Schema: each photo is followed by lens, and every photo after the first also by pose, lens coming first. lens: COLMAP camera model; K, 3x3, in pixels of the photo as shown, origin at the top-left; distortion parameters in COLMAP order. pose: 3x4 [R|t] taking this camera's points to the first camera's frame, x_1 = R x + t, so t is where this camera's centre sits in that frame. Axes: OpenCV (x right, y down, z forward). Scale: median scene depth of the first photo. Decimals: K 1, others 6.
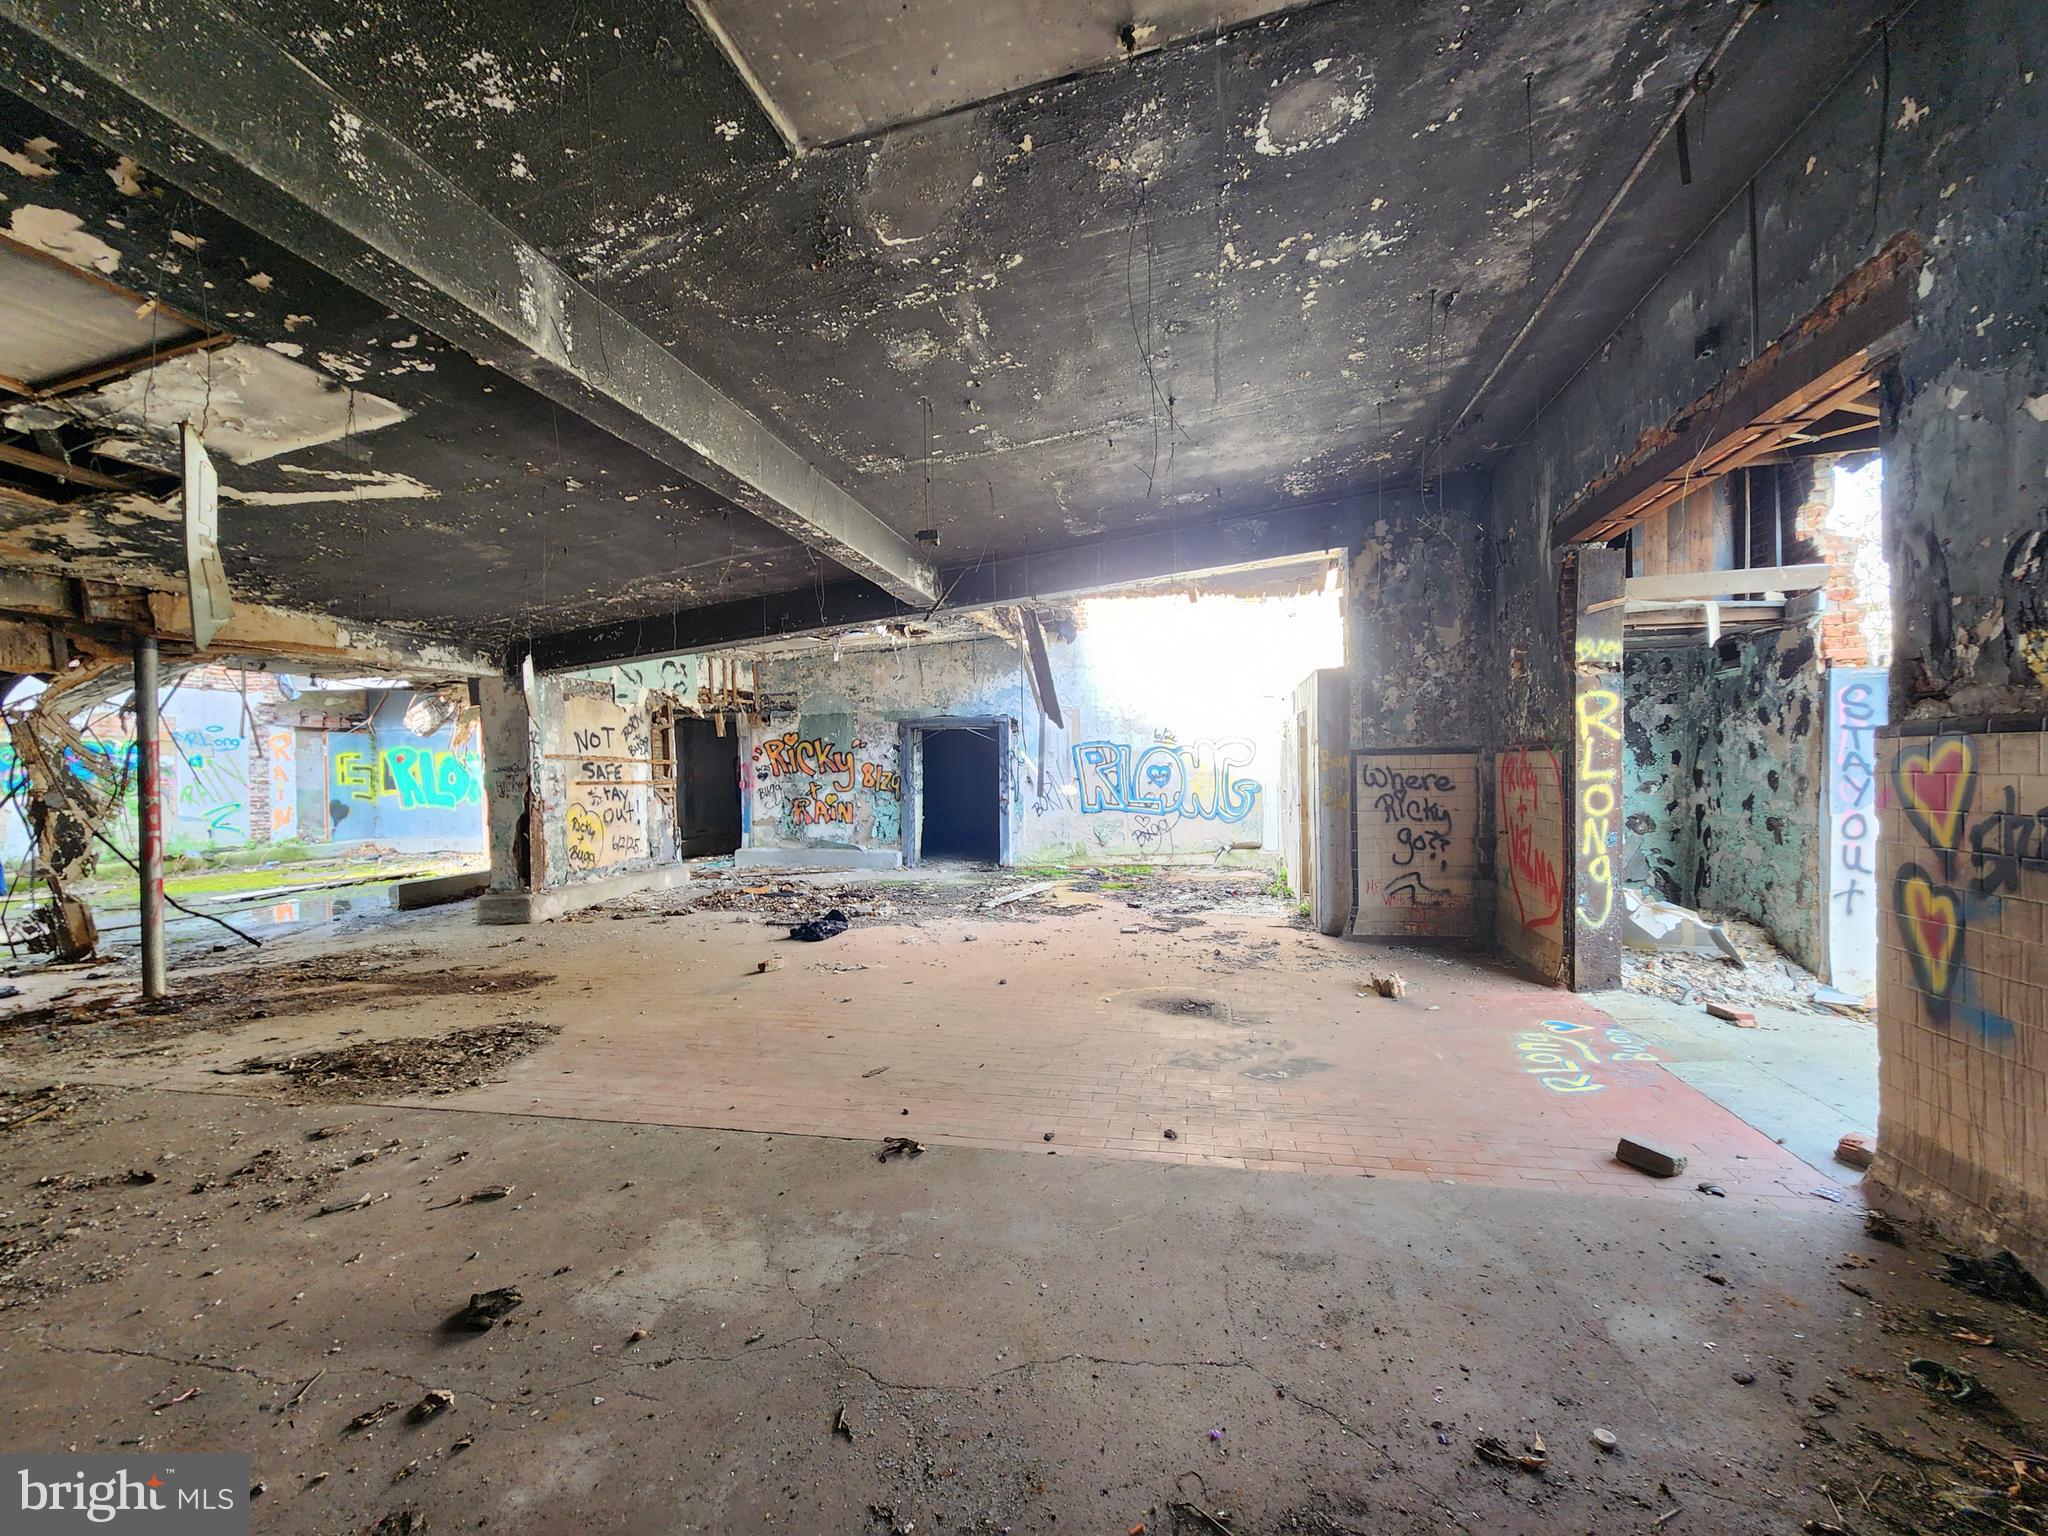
lens RADIAL K [[852.0, 0, 1024.6], [0, 852.0, 763.1], [0, 0, 1]] dist [-0.000792, 0.003161]
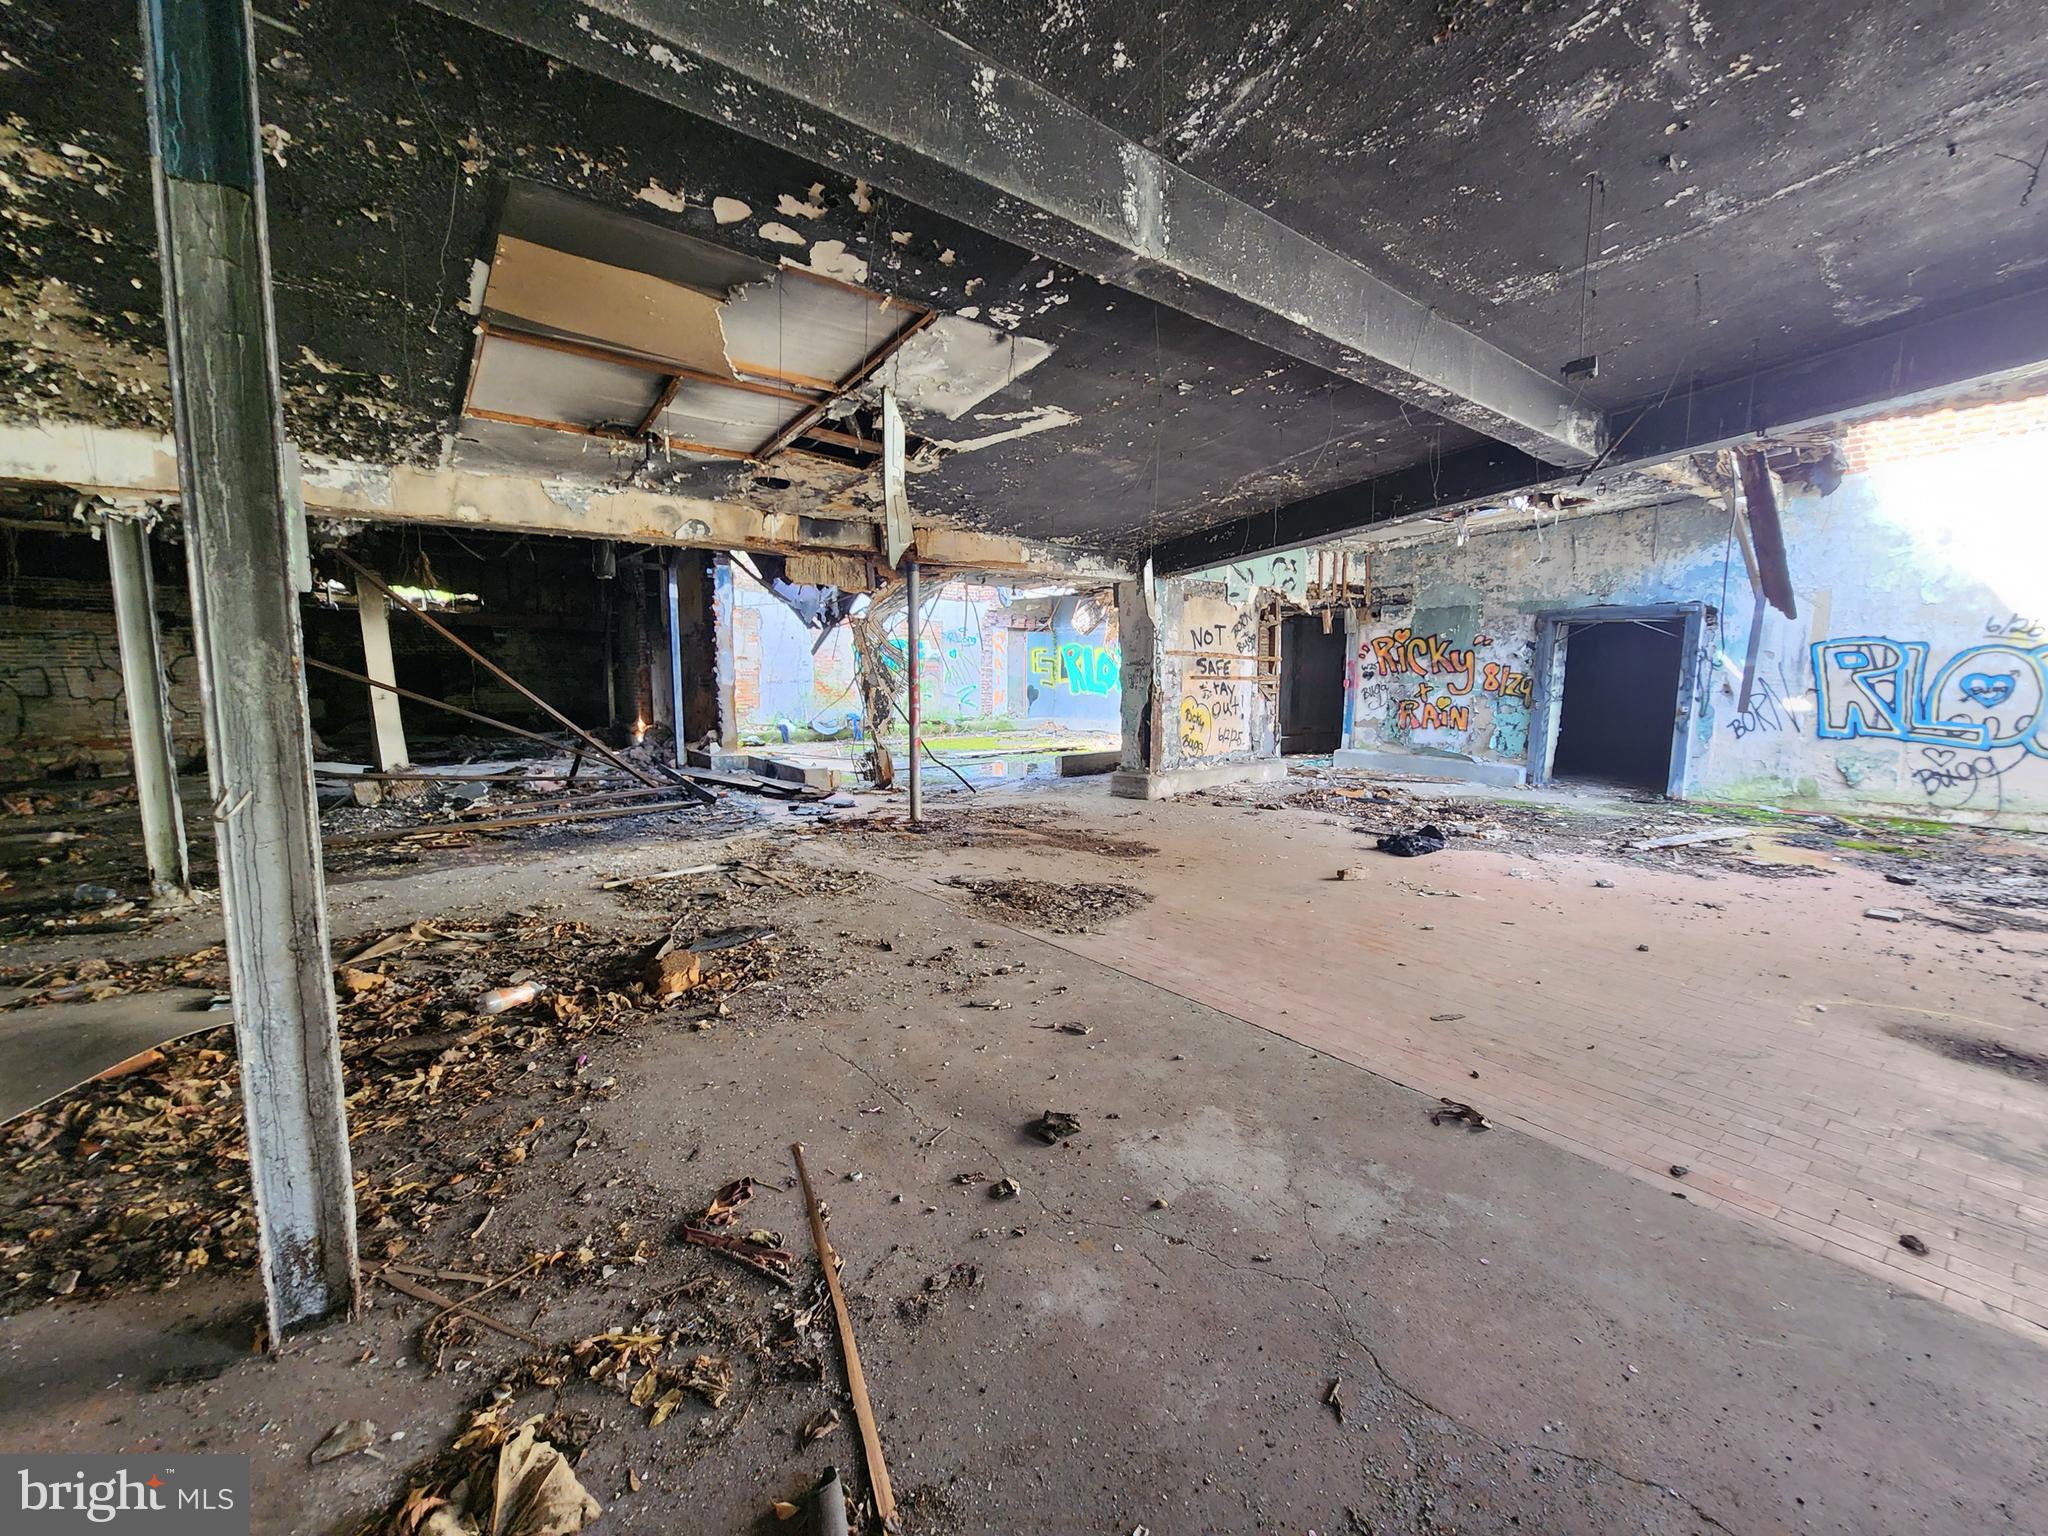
lens RADIAL K [[852.0, 0, 1024.6], [0, 852.0, 763.1], [0, 0, 1]] dist [-0.000792, 0.003161]
pose [[0.771230, 0.089890, -0.630178, 0.012963], [-0.013925, 0.992125, 0.124478, -0.000683], [0.636404, -0.087226, 0.766408, 0.047624]]
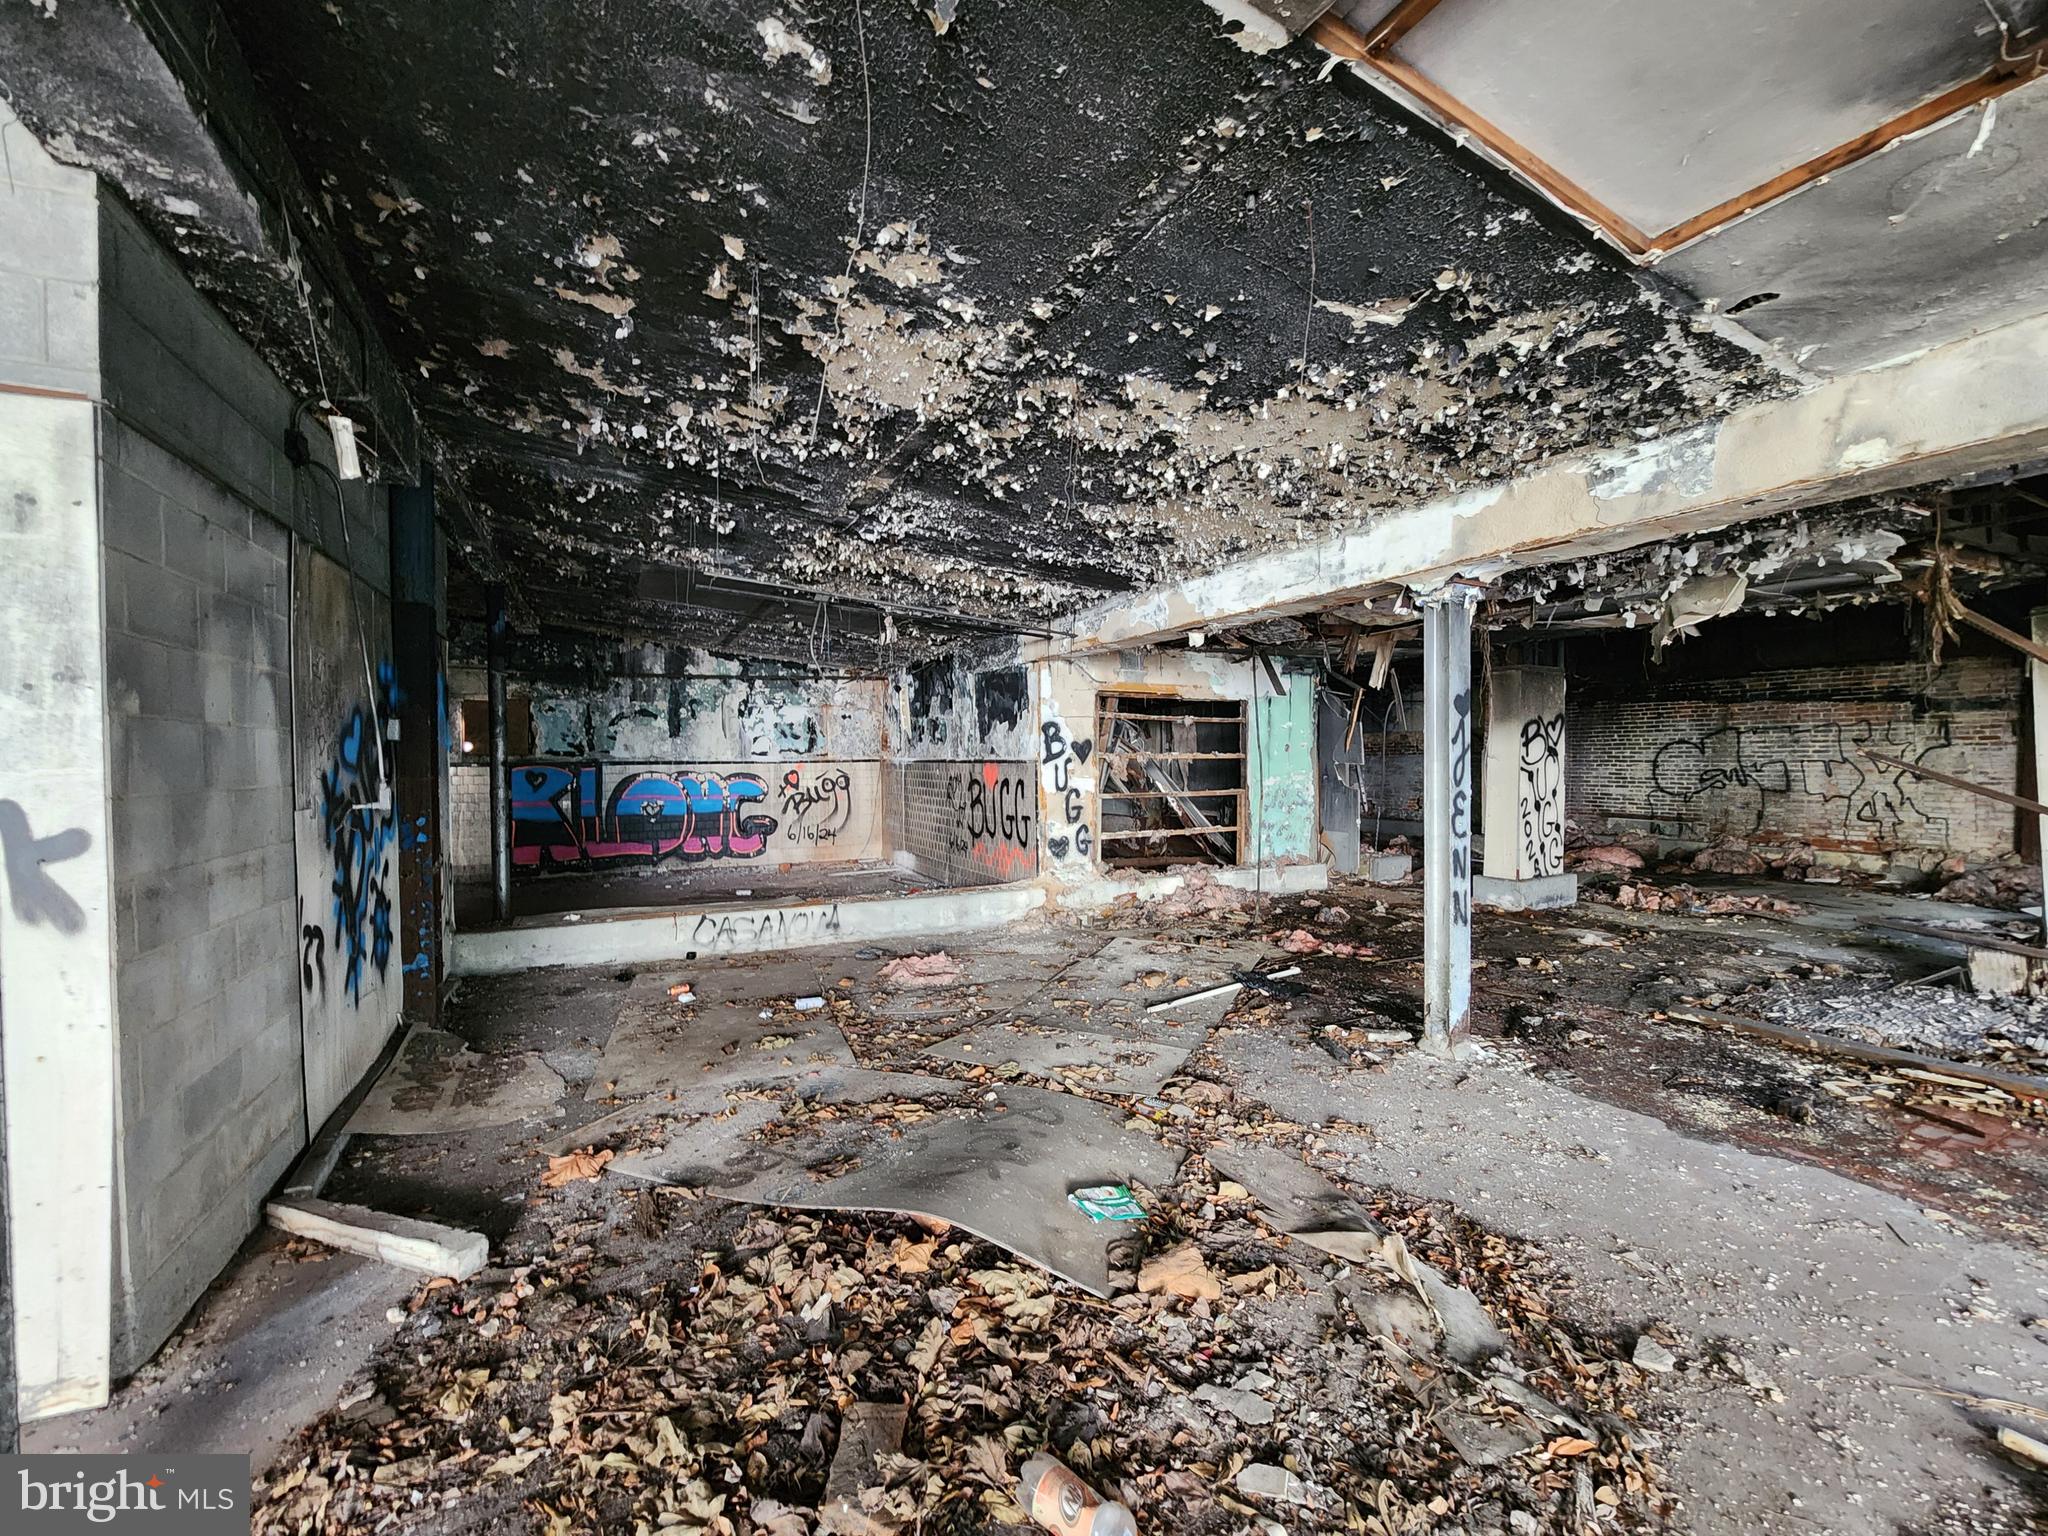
lens RADIAL K [[852.0, 0, 1024.6], [0, 852.0, 763.1], [0, 0, 1]] dist [-0.000792, 0.003161]
pose [[-0.752041, 0.023575, -0.658695, -0.683909], [0.017453, 0.999722, 0.015854, 0.002014], [0.658885, 0.000427, -0.752243, 0.667642]]
